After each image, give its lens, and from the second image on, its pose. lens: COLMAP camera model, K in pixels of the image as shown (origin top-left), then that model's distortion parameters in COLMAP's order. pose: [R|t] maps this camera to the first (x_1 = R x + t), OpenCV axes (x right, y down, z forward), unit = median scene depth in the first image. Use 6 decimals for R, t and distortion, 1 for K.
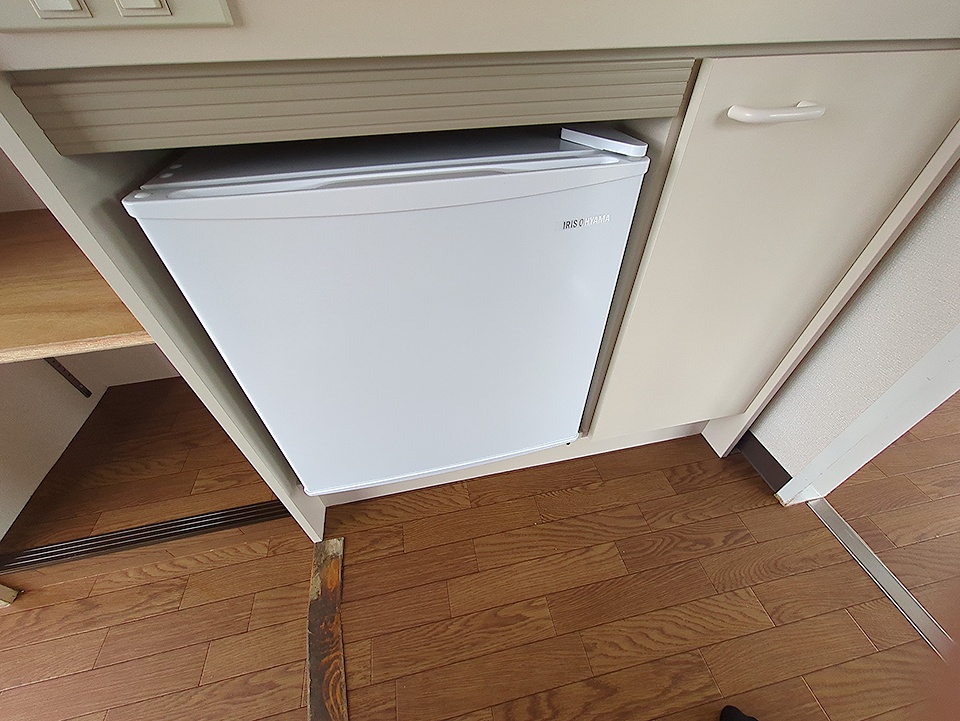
lens RADIAL K [[375.9, 0, 482.0], [0, 375.9, 359.7], [0, 0, 1]] dist [0.000065, 0.000212]
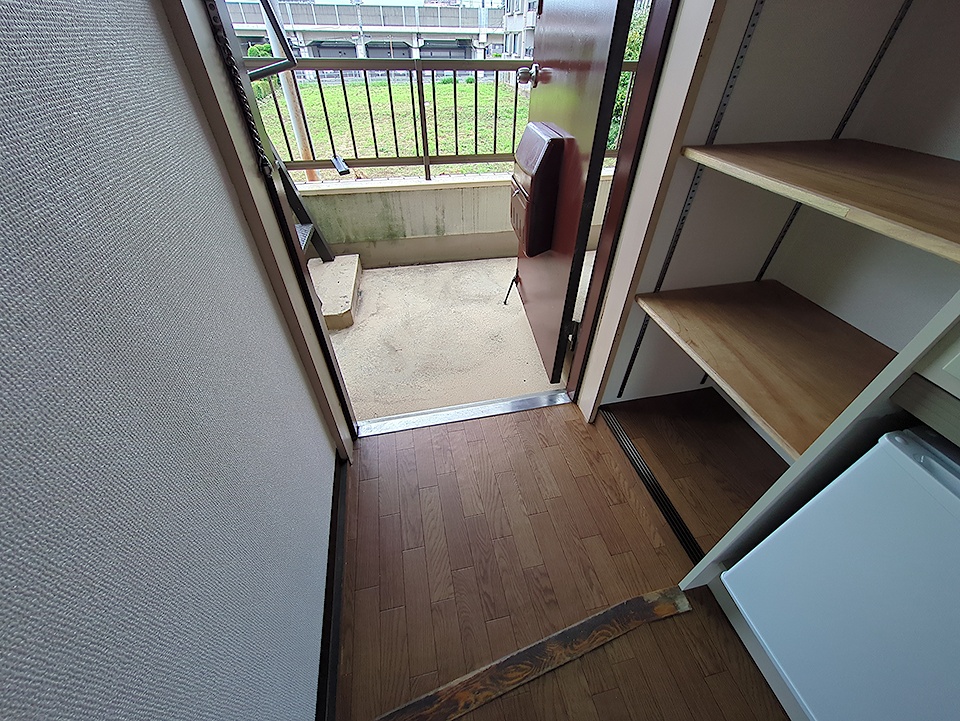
lens RADIAL K [[375.9, 0, 480.3], [0, 375.9, 361.3], [0, 0, 1]] dist [0.000065, 0.000212]
pose [[0.014279, 0.667039, -0.744886, -0.011146], [-0.687784, 0.547282, 0.476902, -0.078978], [0.725775, 0.505511, 0.466593, -0.500461]]
